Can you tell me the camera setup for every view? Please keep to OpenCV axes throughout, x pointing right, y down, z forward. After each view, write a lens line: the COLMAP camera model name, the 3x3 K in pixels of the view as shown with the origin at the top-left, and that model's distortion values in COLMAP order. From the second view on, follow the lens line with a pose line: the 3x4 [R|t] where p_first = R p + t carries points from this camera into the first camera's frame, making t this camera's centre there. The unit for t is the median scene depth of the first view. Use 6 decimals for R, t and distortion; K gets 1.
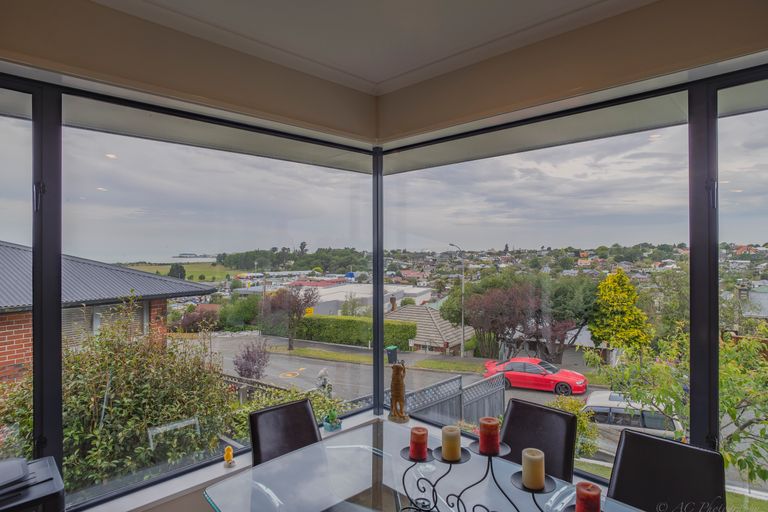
lens RADIAL K [[435.8, 0, 380.6], [0, 435.8, 252.2], [0, 0, 1]] dist [-0.025135, 0.001530]
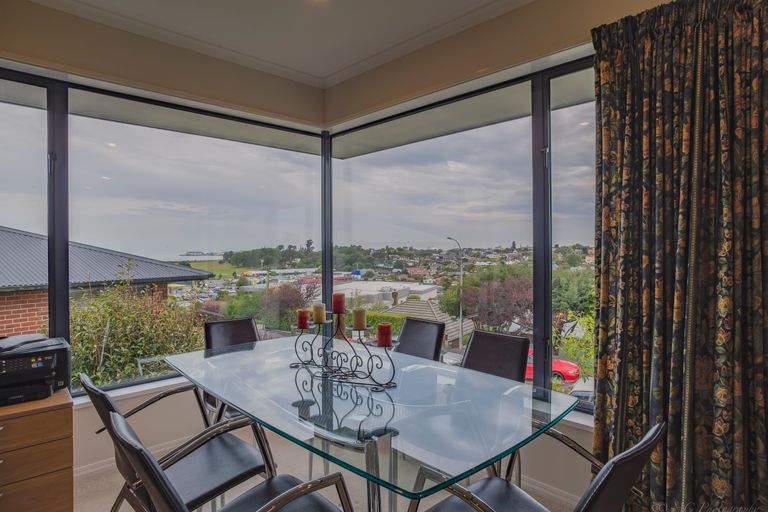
lens RADIAL K [[435.8, 0, 377.5], [0, 435.8, 252.0], [0, 0, 1]] dist [-0.025135, 0.001530]
pose [[0.999822, -0.001431, -0.018812, 0.136277], [0.001554, 0.999978, 0.006520, 0.074049], [0.018803, -0.006548, 0.999802, -0.179563]]
